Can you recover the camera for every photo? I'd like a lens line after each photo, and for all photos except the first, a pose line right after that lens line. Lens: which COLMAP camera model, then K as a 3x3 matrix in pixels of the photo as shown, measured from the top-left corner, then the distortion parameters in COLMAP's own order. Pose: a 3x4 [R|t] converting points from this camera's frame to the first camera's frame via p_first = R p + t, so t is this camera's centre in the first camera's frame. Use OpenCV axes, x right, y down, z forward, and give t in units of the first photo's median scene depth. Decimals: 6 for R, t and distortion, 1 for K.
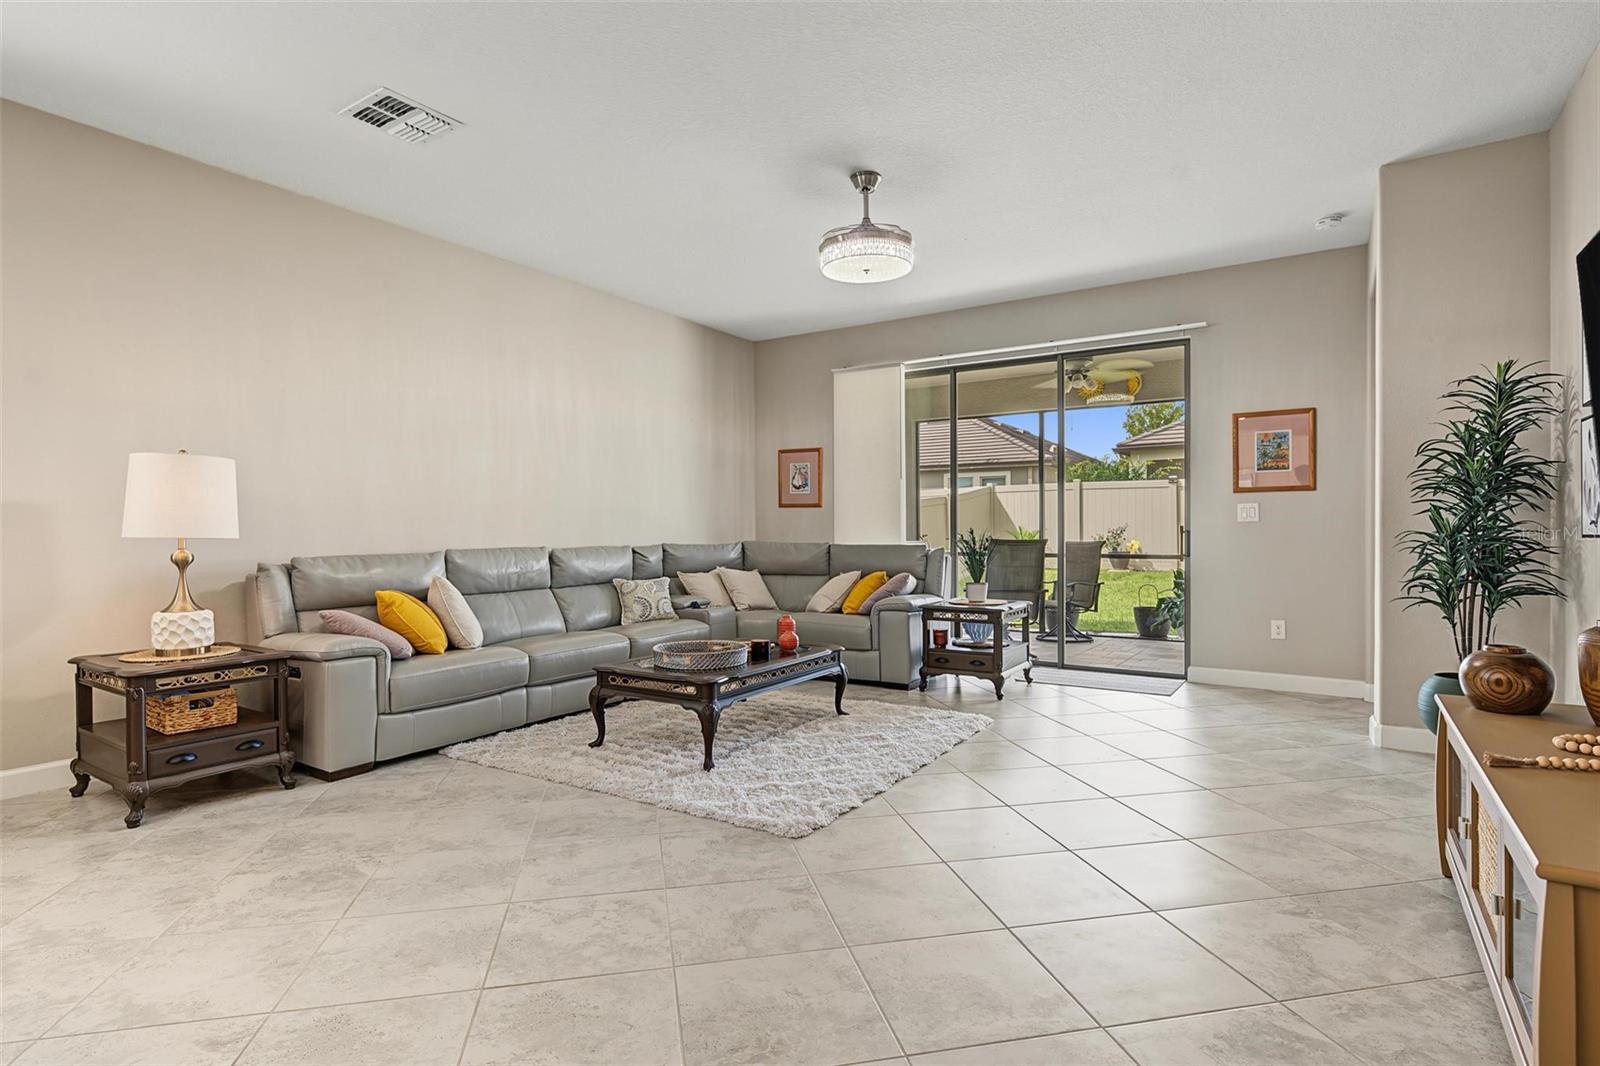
lens RADIAL K [[811.7, 0, 800.6], [0, 811.7, 528.8], [0, 0, 1]] dist [0.001754, 0.000873]
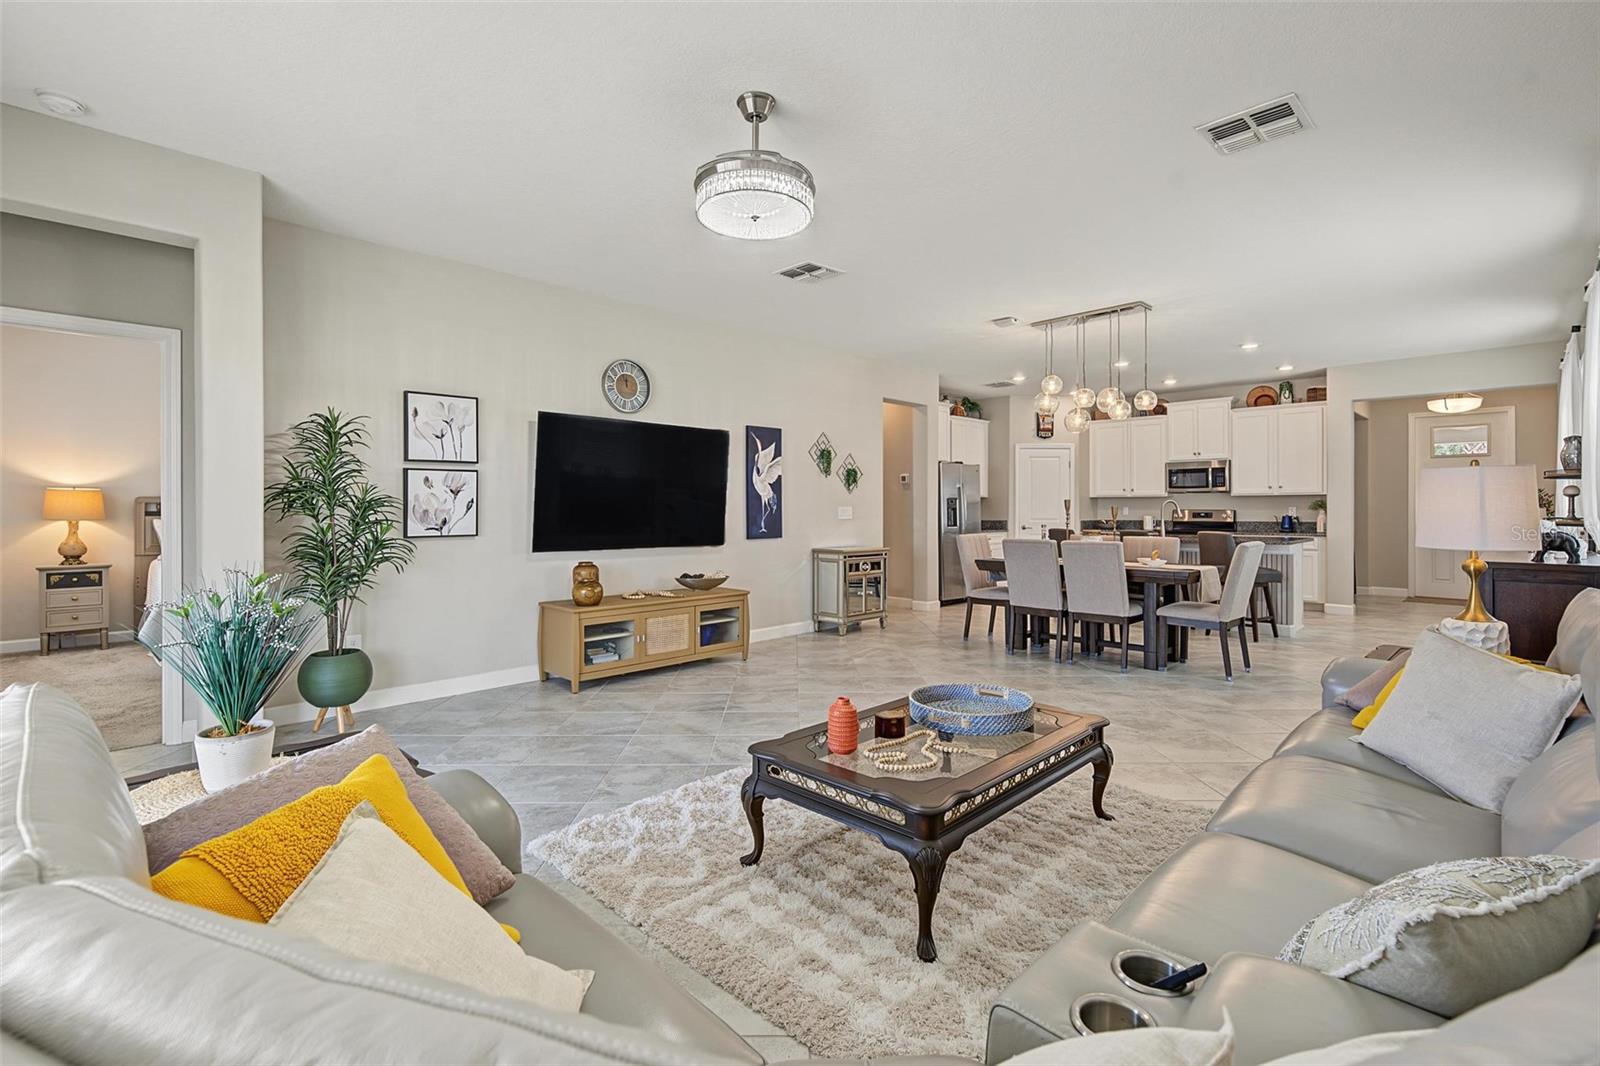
lens RADIAL K [[721.7, 0, 799.6], [0, 721.7, 511.6], [0, 0, 1]] dist [0.002907, 0.000526]
pose [[-0.980544, 0.003674, 0.196266, -0.072393], [0.004452, 0.999984, 0.003521, -0.025093], [-0.196250, 0.004326, -0.980544, 1.267619]]
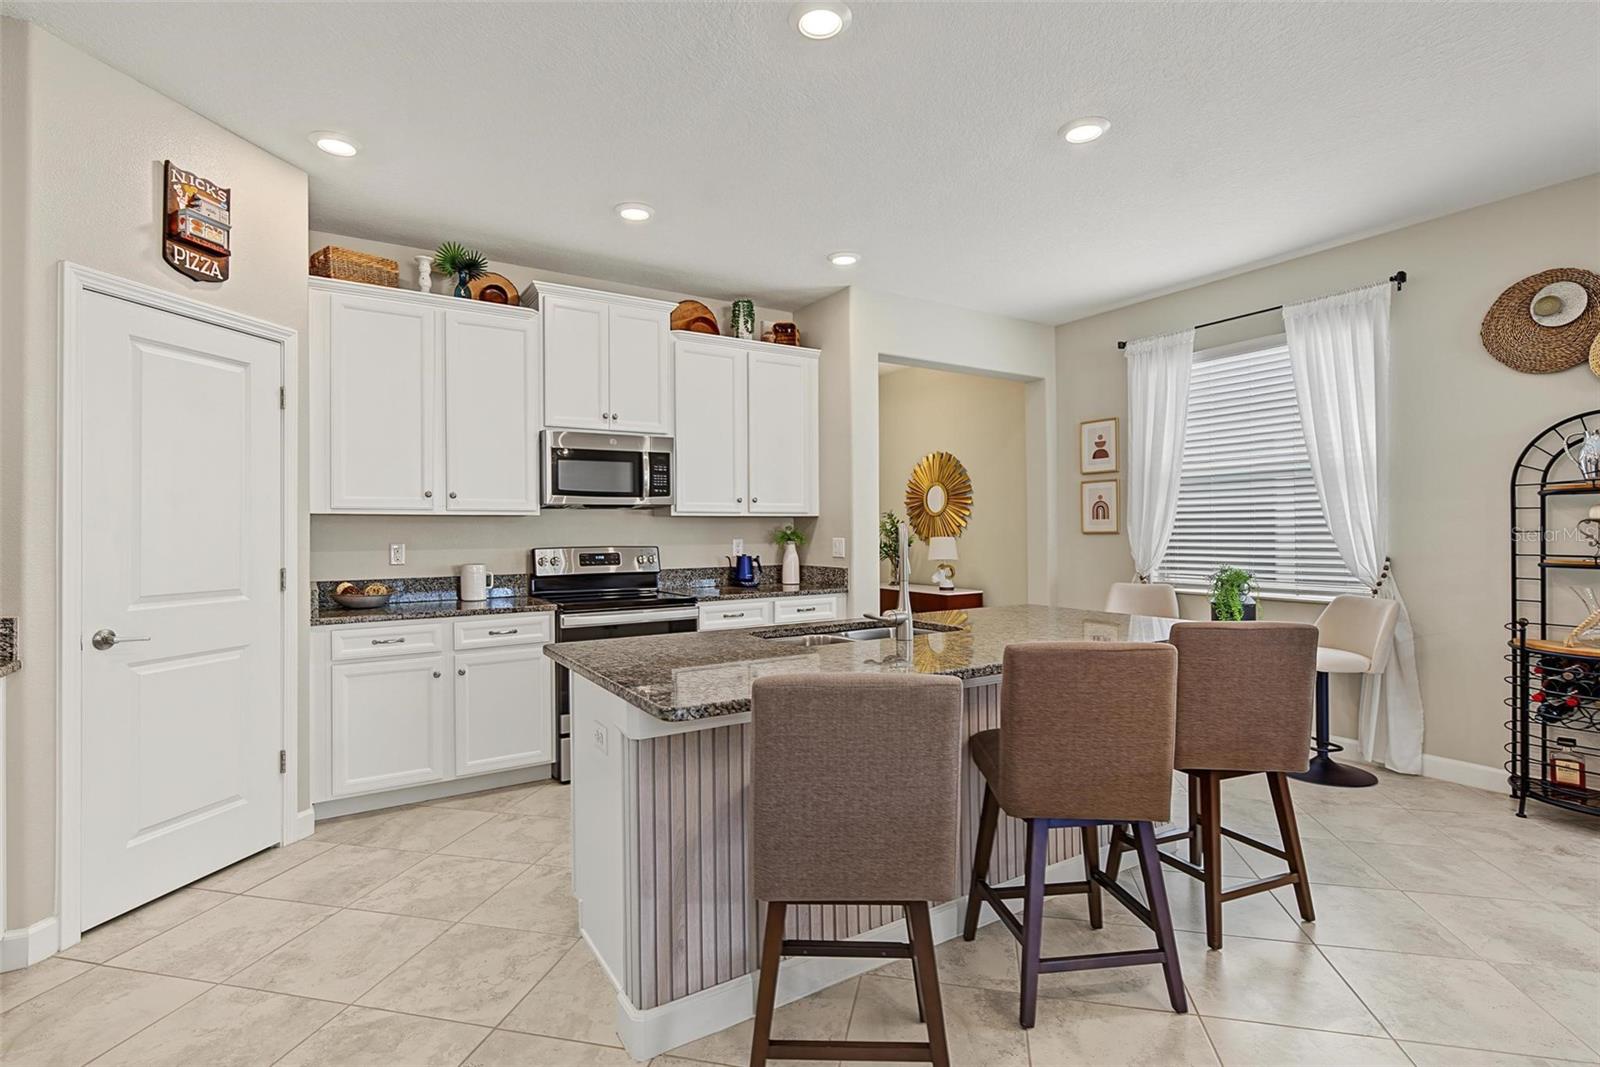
lens RADIAL K [[753.7, 0, 792.9], [0, 753.7, 527.2], [0, 0, 1]] dist [0.000662, -0.000121]
pose [[-0.422240, 0.002286, -0.906481, -0.042735], [0.009373, 0.999954, -0.001844, -0.036913], [0.906436, -0.009275, -0.422242, -0.156975]]
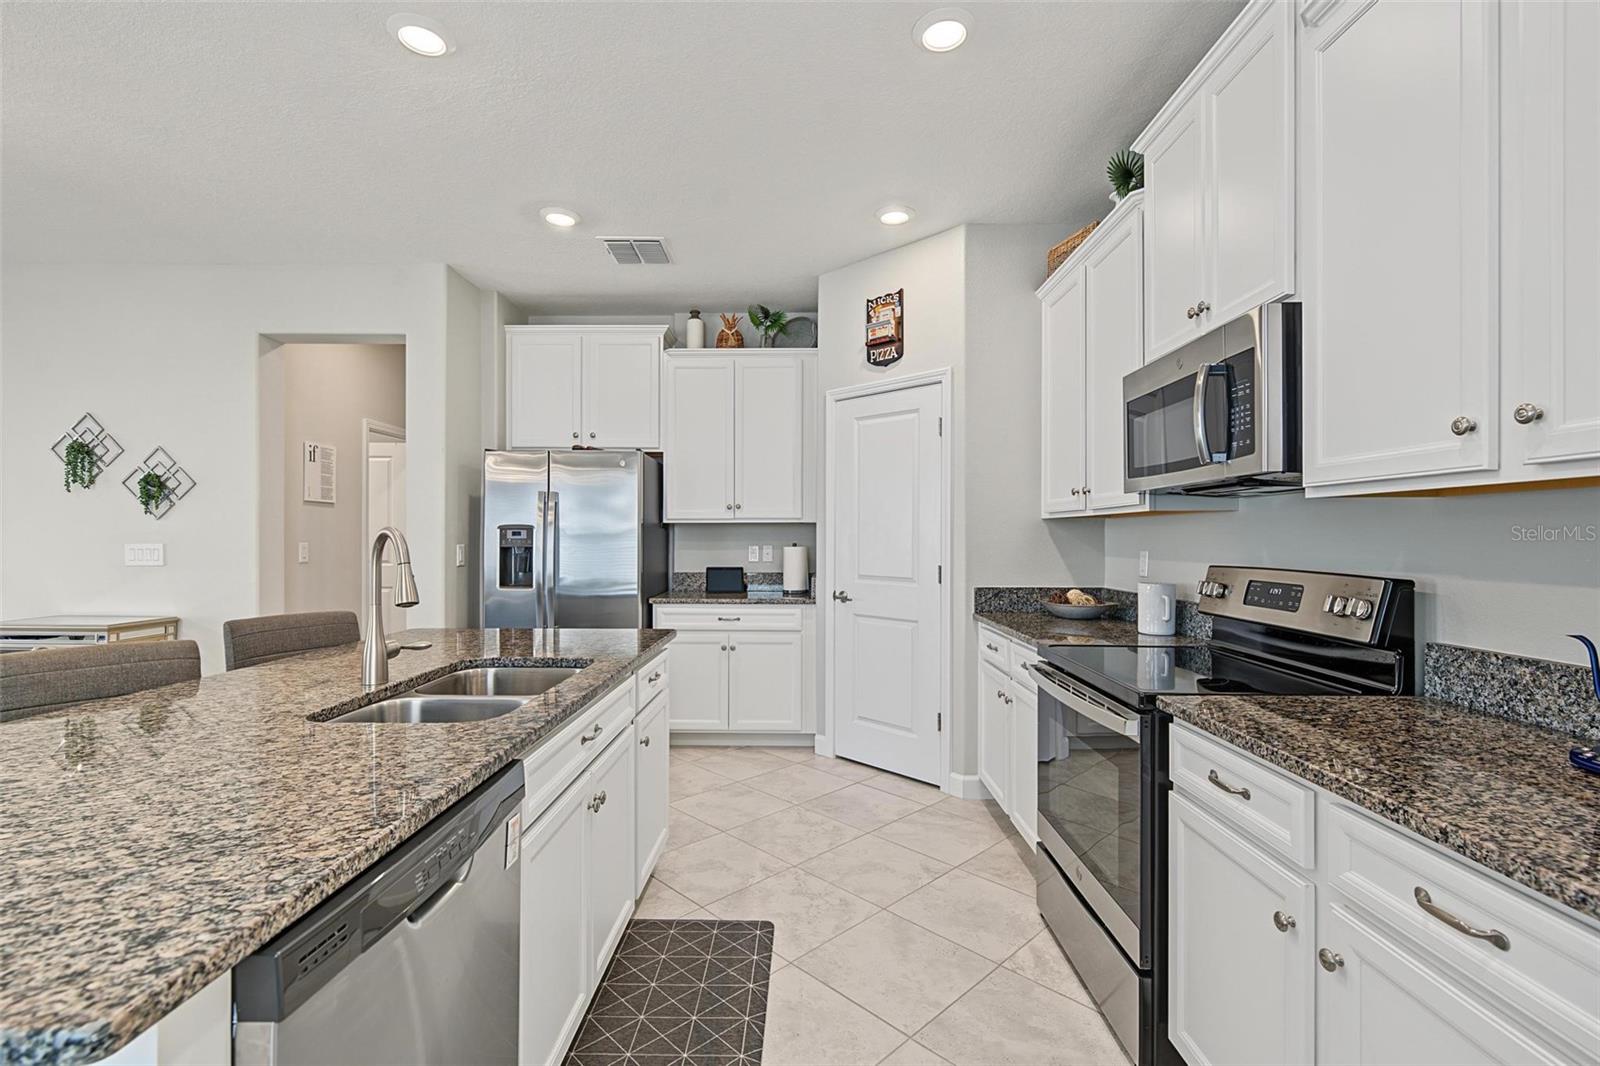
lens RADIAL K [[709.5, 0, 798.0], [0, 709.5, 538.4], [0, 0, 1]] dist [-0.000209, -0.000012]
pose [[-0.535835, 0.001173, 0.844322, -0.888959], [-0.001510, 0.999996, -0.002347, -0.033952], [-0.844322, -0.002533, -0.535831, -0.282846]]
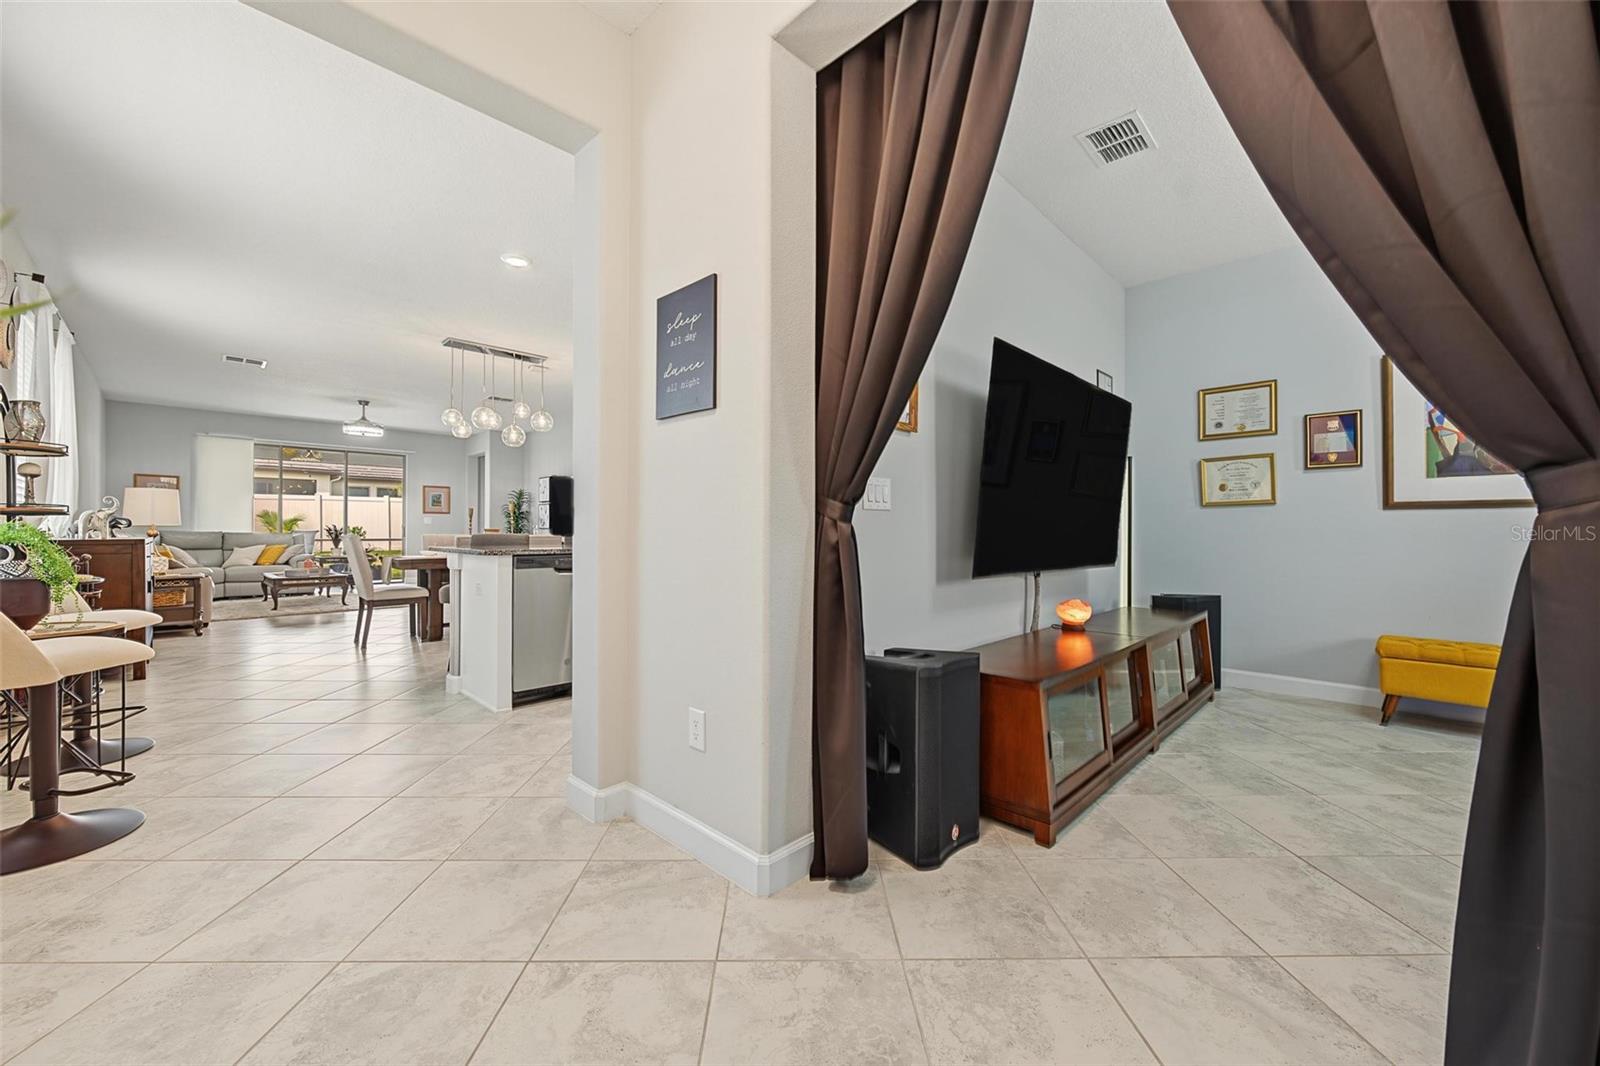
lens RADIAL K [[611.8, 0, 800.0], [0, 611.8, 529.6], [0, 0, 1]] dist [-0.005845, -0.000095]
pose [[0.189920, 0.006249, 0.981780, -1.299494], [-0.005331, 0.999972, -0.005334, 0.015348], [-0.981785, -0.004221, 0.189948, -0.686682]]
